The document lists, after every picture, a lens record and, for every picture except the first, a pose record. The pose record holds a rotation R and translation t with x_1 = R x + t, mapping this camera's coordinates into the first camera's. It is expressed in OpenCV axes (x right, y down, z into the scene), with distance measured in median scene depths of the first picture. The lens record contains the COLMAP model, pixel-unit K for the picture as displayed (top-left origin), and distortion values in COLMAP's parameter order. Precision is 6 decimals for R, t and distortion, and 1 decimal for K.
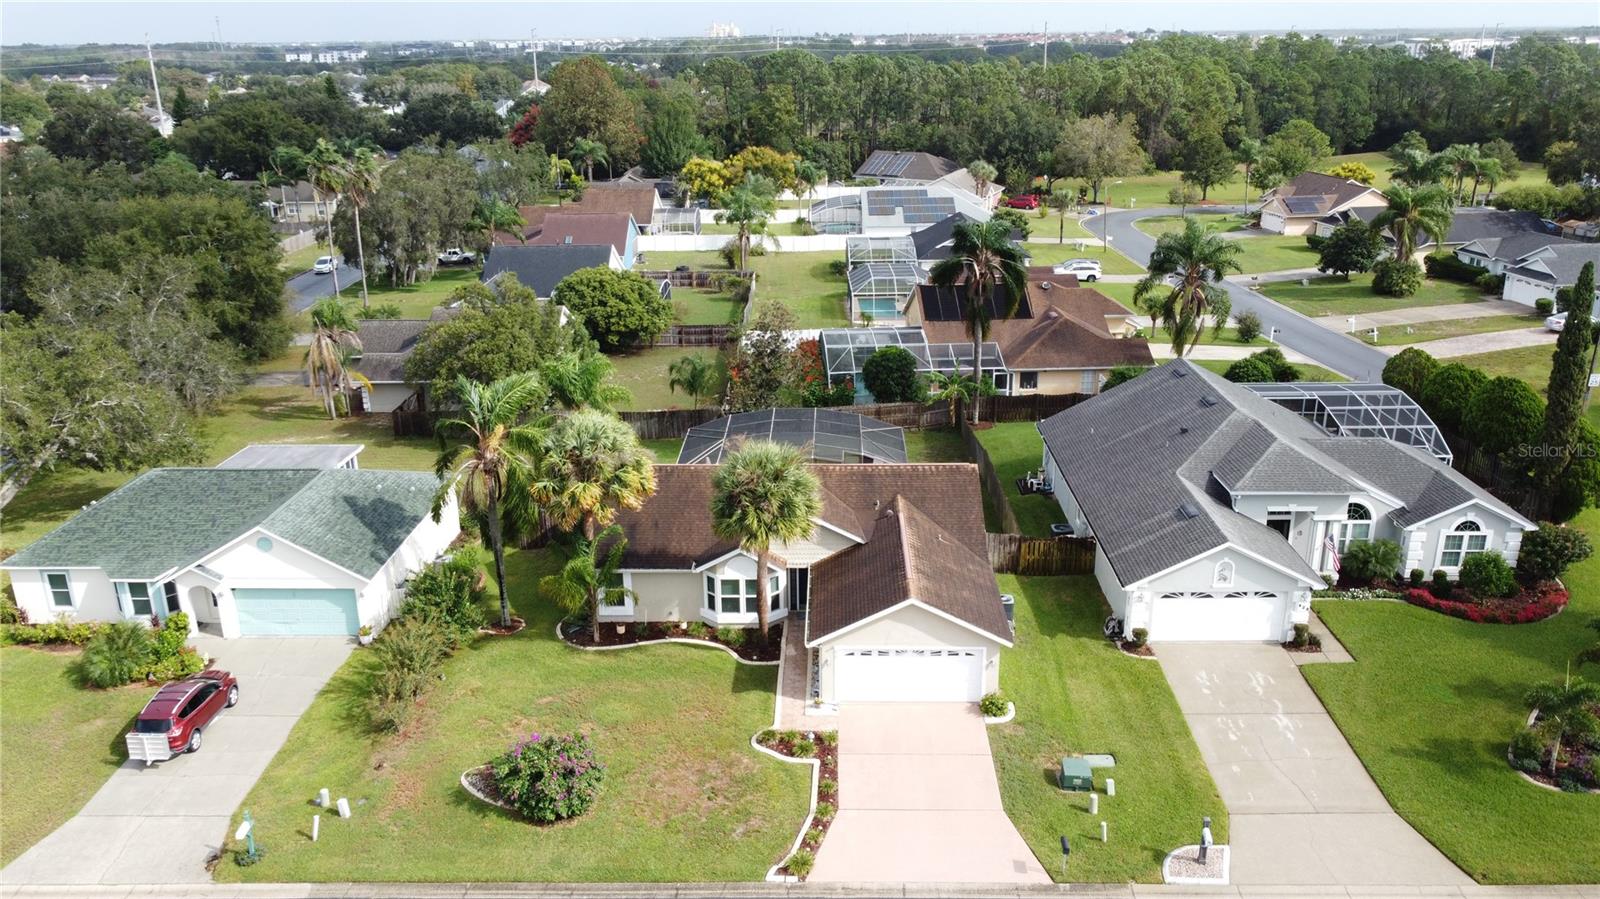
lens RADIAL K [[1208.4, 0, 800.0], [0, 1208.4, 449.5], [0, 0, 1]] dist [-0.000700, -0.002194]
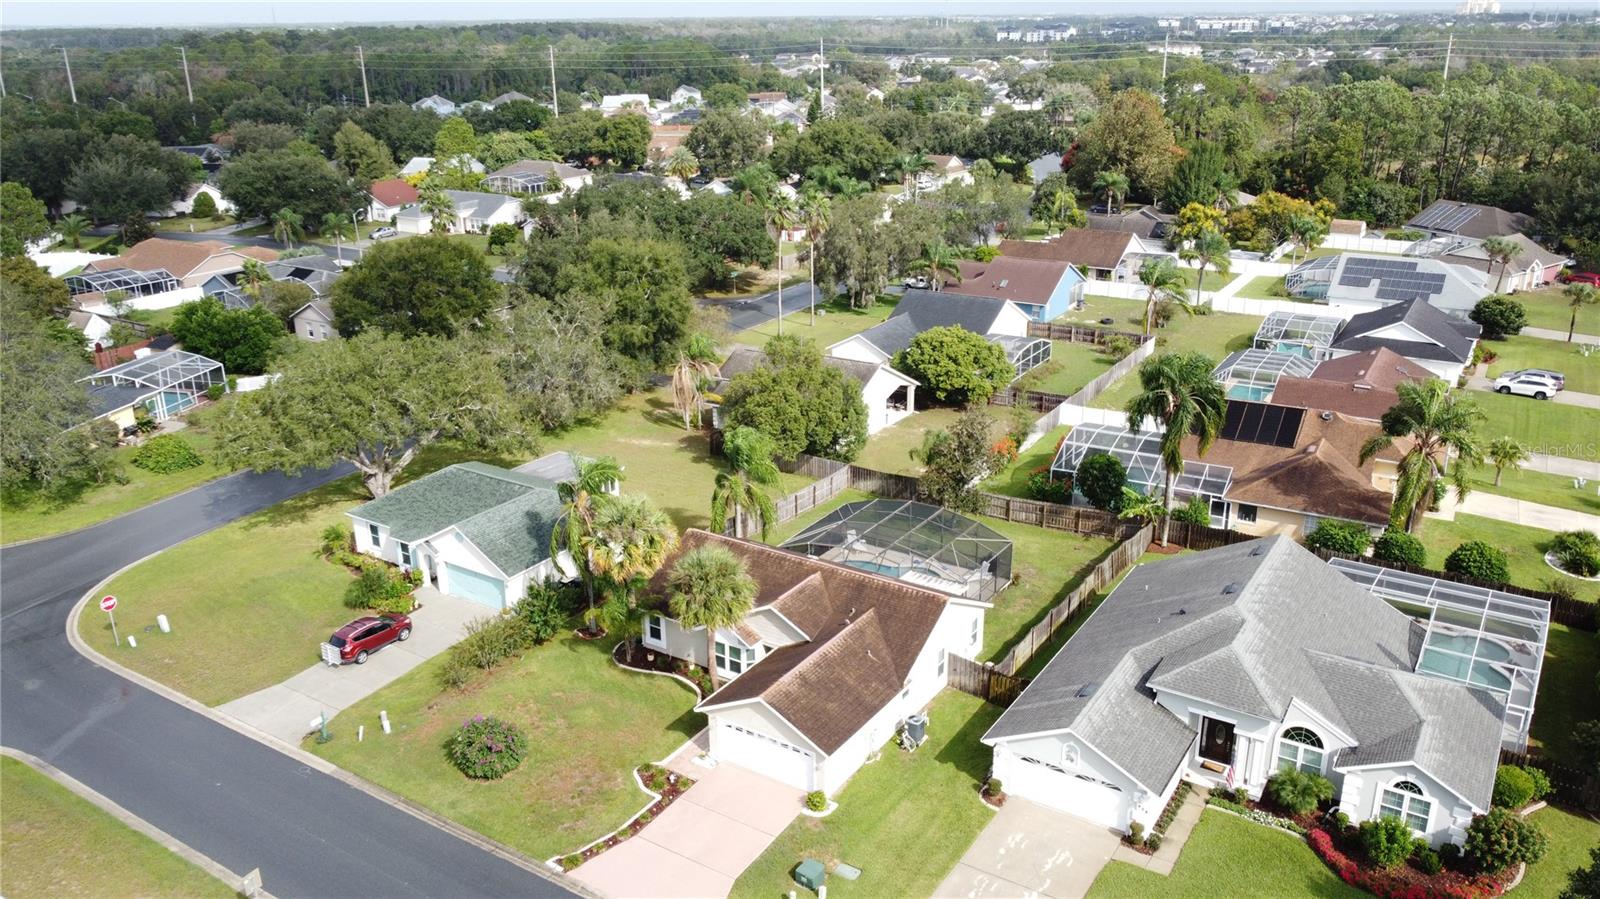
lens RADIAL K [[1206.4, 0, 820.1], [0, 1206.4, 456.8], [0, 0, 1]] dist [0.014612, -0.001892]
pose [[0.855319, 0.183597, -0.484480, 0.573782], [-0.169996, 0.982788, 0.072317, -0.182163], [0.489418, 0.020506, 0.871808, -0.059474]]
